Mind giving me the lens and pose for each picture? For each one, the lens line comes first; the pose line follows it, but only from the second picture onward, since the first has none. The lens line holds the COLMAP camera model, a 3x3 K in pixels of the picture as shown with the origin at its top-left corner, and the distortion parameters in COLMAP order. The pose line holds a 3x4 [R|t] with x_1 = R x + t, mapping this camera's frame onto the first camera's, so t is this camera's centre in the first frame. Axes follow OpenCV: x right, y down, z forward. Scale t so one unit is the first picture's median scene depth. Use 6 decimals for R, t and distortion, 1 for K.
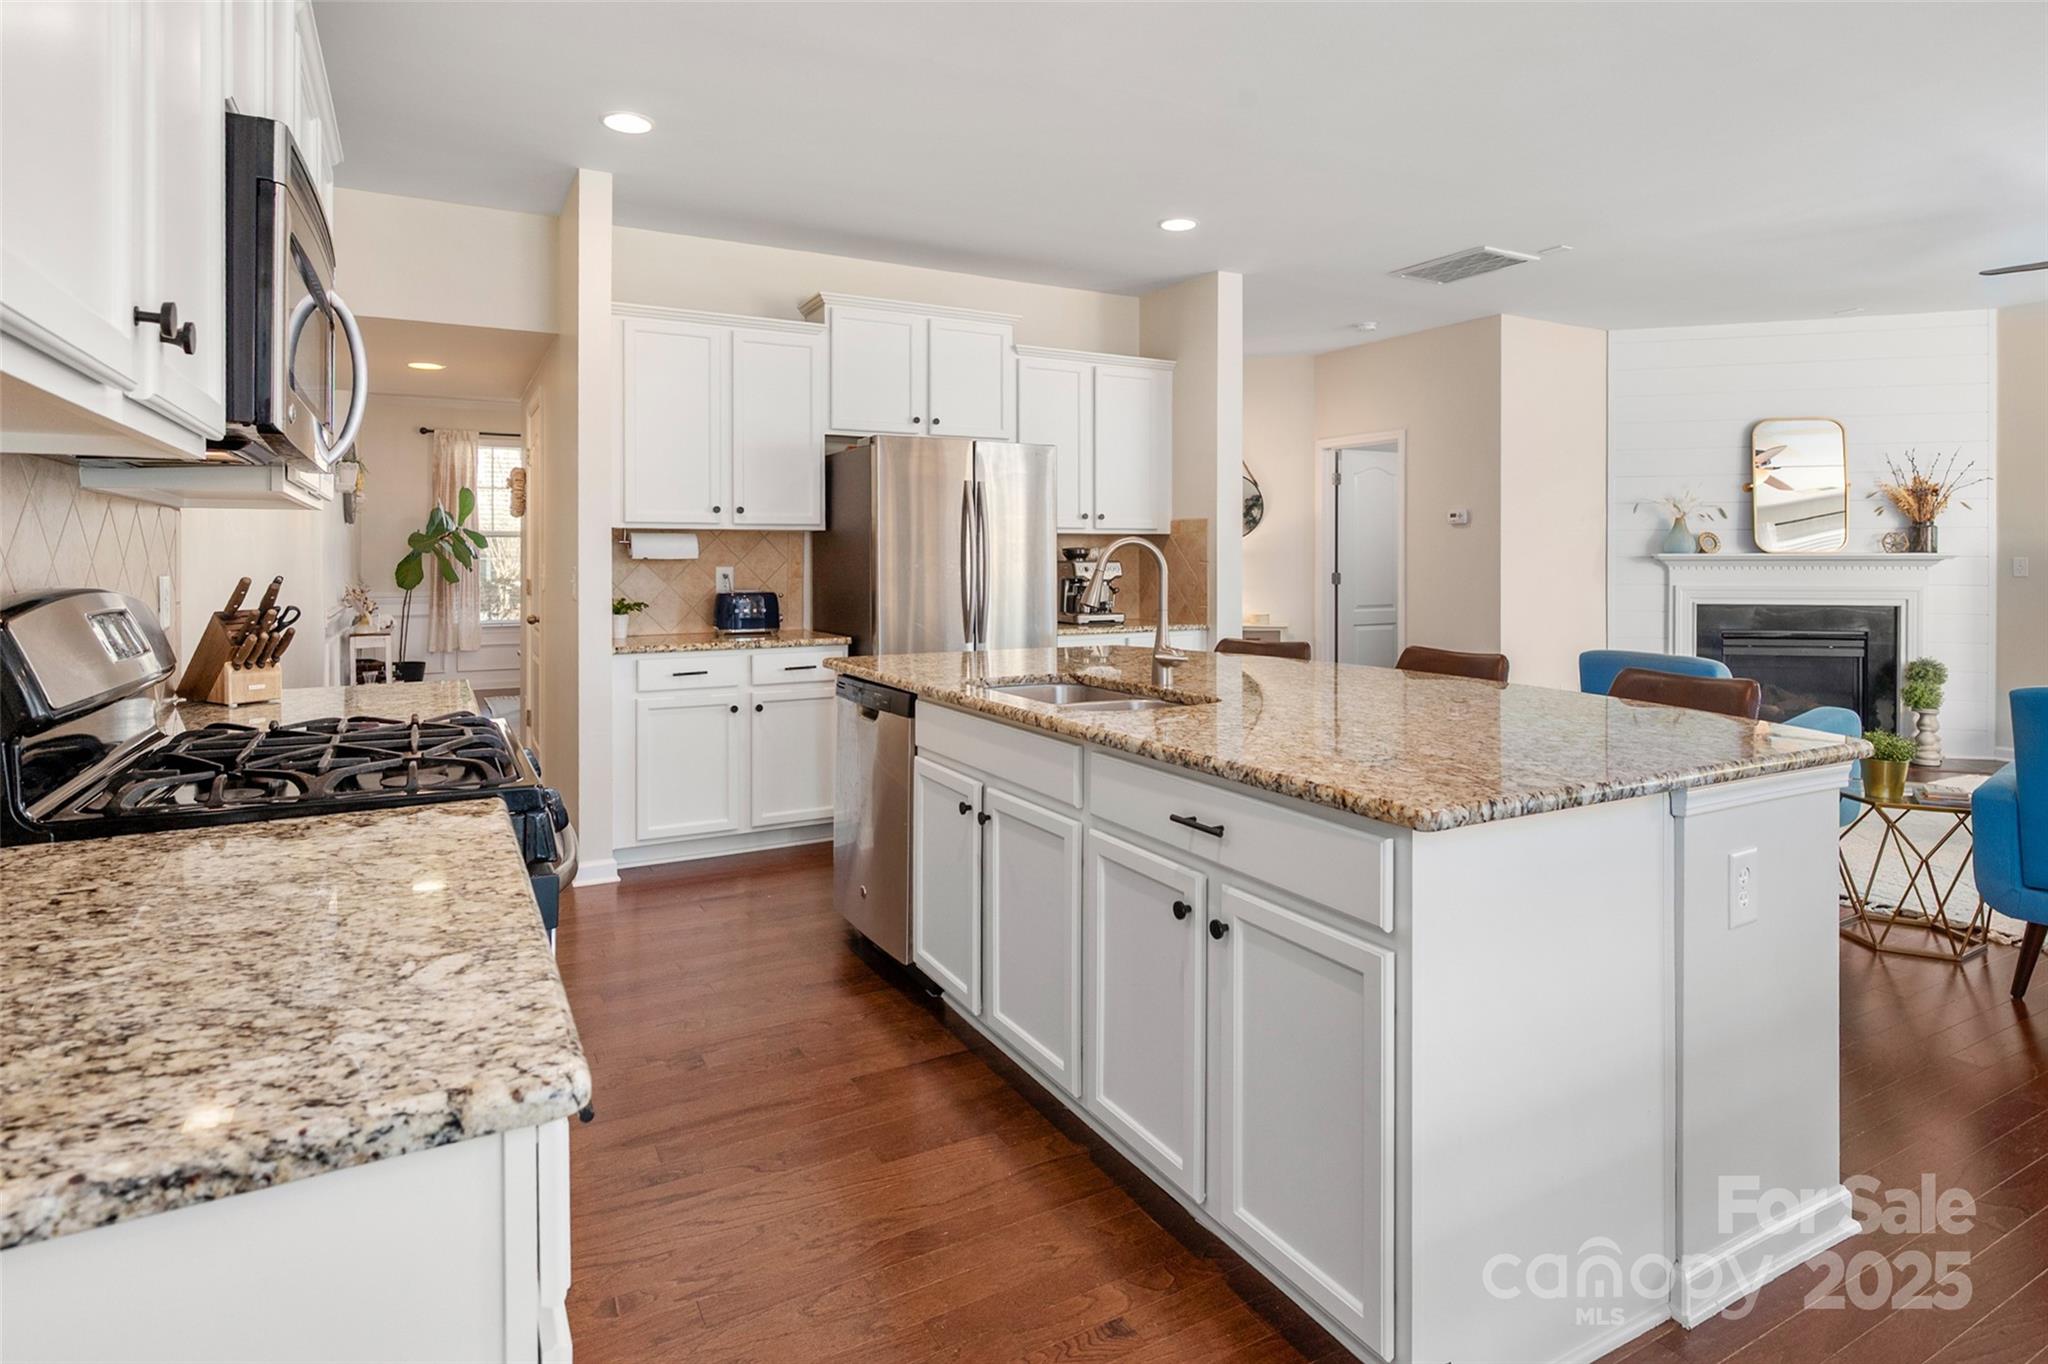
lens RADIAL K [[1073.4, 0, 1033.7], [0, 1073.4, 564.9], [0, 0, 1]] dist [0.002576, -0.000626]
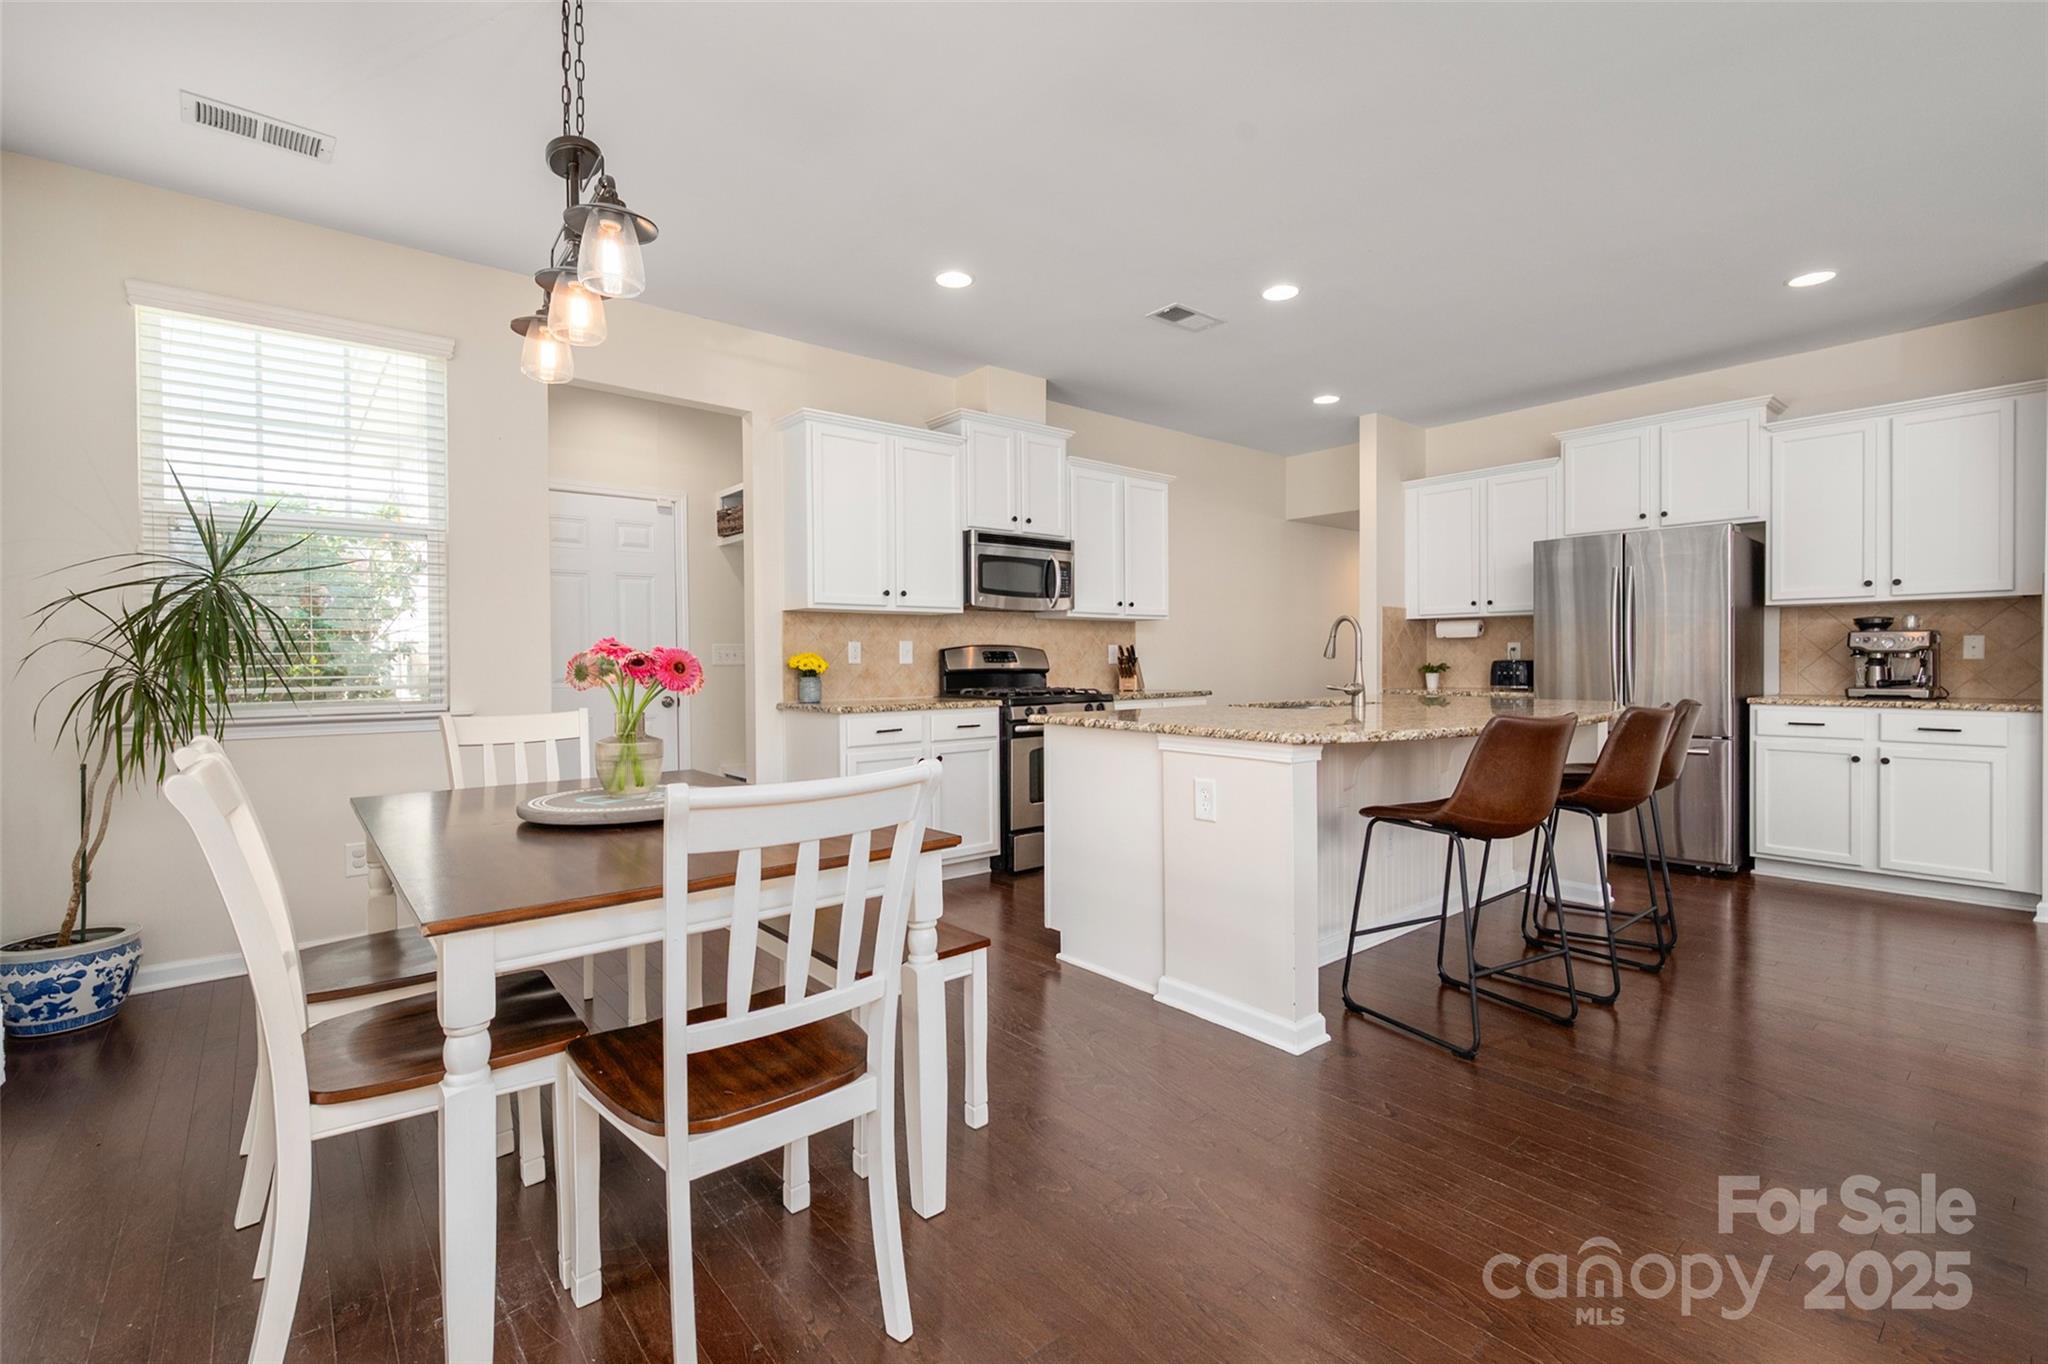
lens RADIAL K [[902.9, 0, 1035.2], [0, 902.9, 661.1], [0, 0, 1]] dist [0.000312, 0.000008]
pose [[0.184001, 0.002727, -0.982922, 0.577517], [-0.000759, 0.999996, 0.002633, 0.017983], [0.982926, 0.000262, 0.184002, 0.116975]]
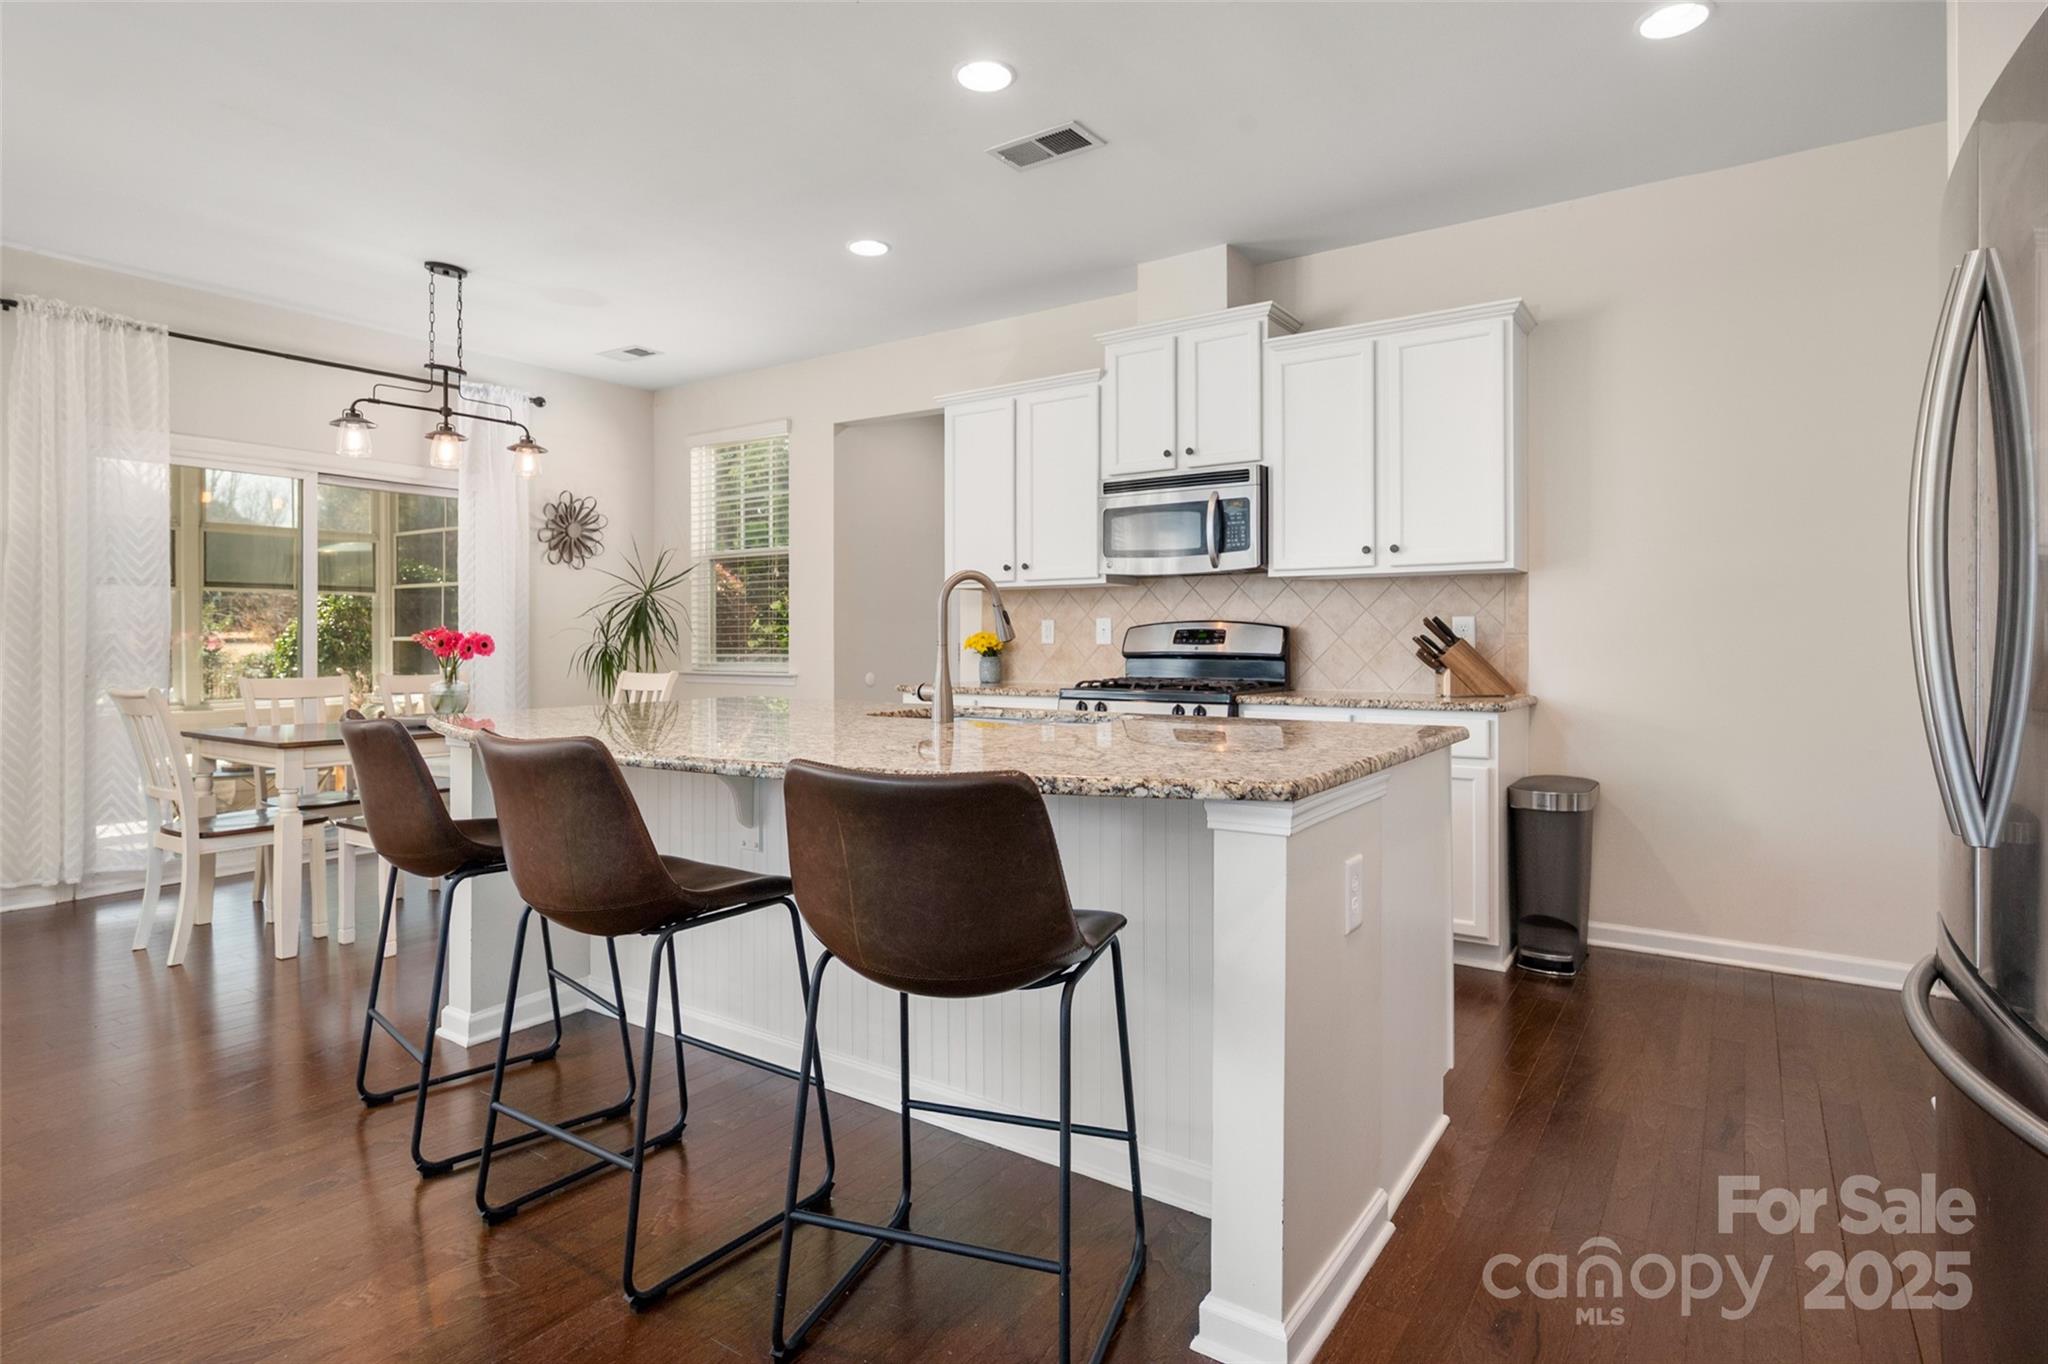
lens RADIAL K [[1073.4, 0, 1034.0], [0, 1073.4, 635.9], [0, 0, 1]] dist [0.002576, -0.000626]
pose [[-0.894995, 0.002926, -0.446066, 0.207817], [0.001109, 0.999990, 0.004335, 0.012883], [0.446074, 0.003385, -0.894989, 0.808051]]
